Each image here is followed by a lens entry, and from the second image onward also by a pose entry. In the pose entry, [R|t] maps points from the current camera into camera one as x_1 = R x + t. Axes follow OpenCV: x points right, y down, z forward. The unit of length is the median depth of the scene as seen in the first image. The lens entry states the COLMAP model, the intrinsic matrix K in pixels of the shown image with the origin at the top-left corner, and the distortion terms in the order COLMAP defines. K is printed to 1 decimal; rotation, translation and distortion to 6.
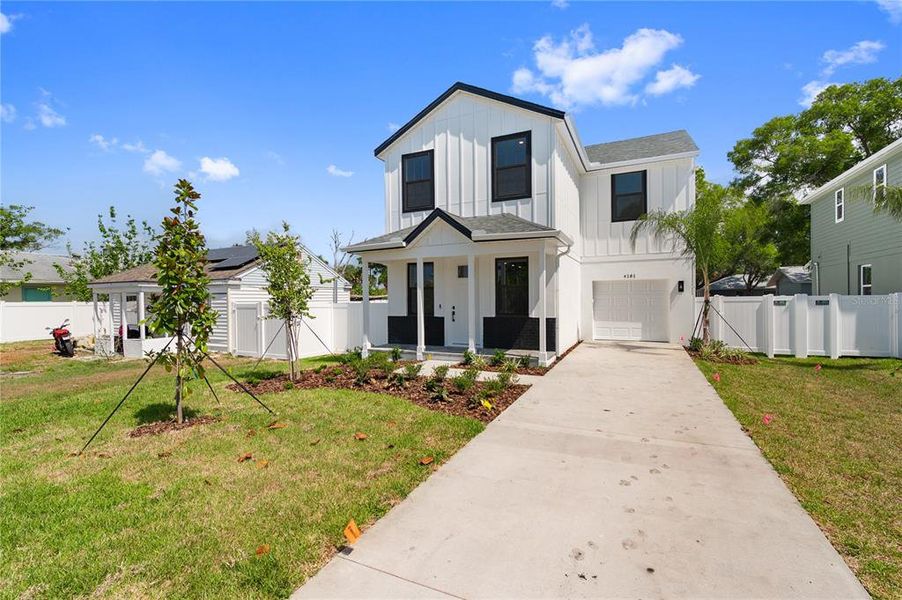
lens RADIAL K [[399.4, 0, 451.0], [0, 399.4, 300.0], [0, 0, 1]] dist [-0.000313, -0.000037]
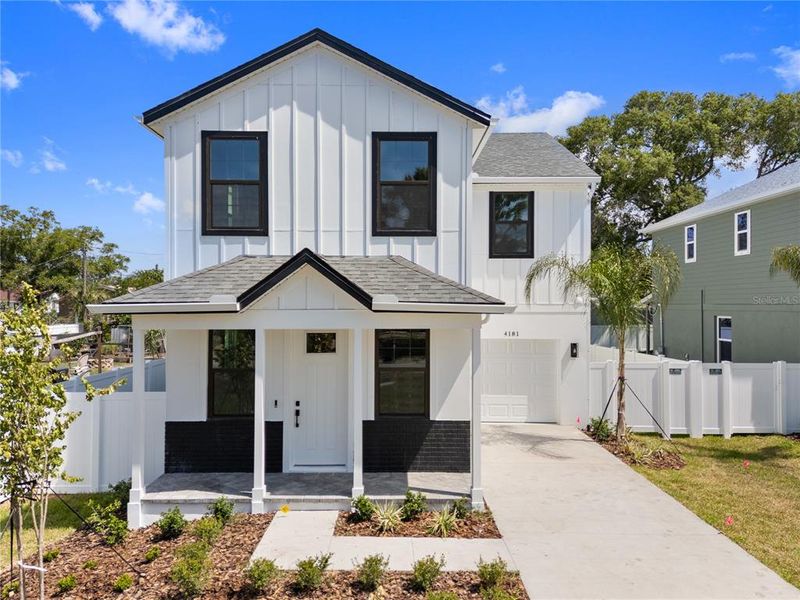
lens RADIAL K [[578.3, 0, 395.4], [0, 578.3, 295.6], [0, 0, 1]] dist [0.076674, -0.069805]
pose [[0.902217, 0.017395, 0.430931, -0.236431], [-0.009758, 0.999754, -0.019925, -0.124966], [-0.431171, 0.013771, 0.902165, 0.159007]]
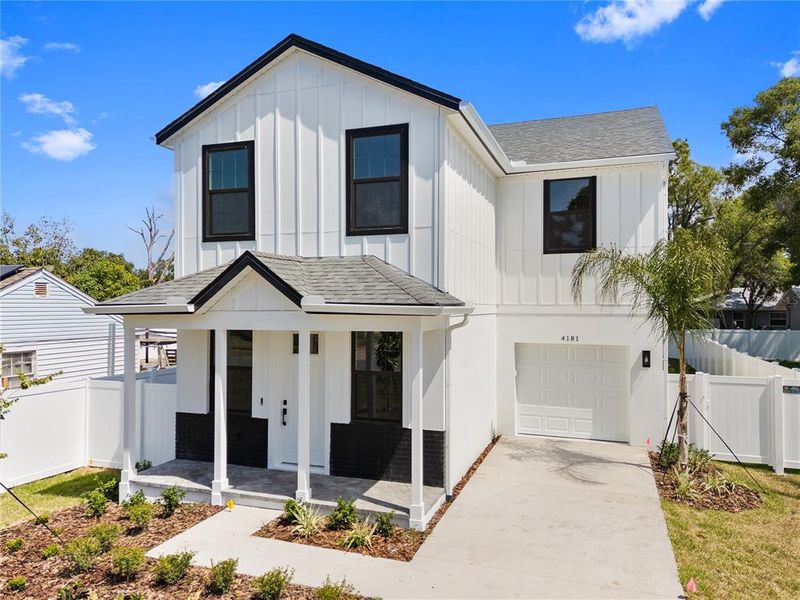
lens RADIAL K [[578.3, 0, 395.4], [0, 578.3, 295.6], [0, 0, 1]] dist [0.076674, -0.069805]
pose [[0.995267, 0.010543, 0.096606, 0.086774], [-0.008810, 0.999793, -0.018346, -0.128340], [-0.096779, 0.017408, 0.995154, 0.103322]]
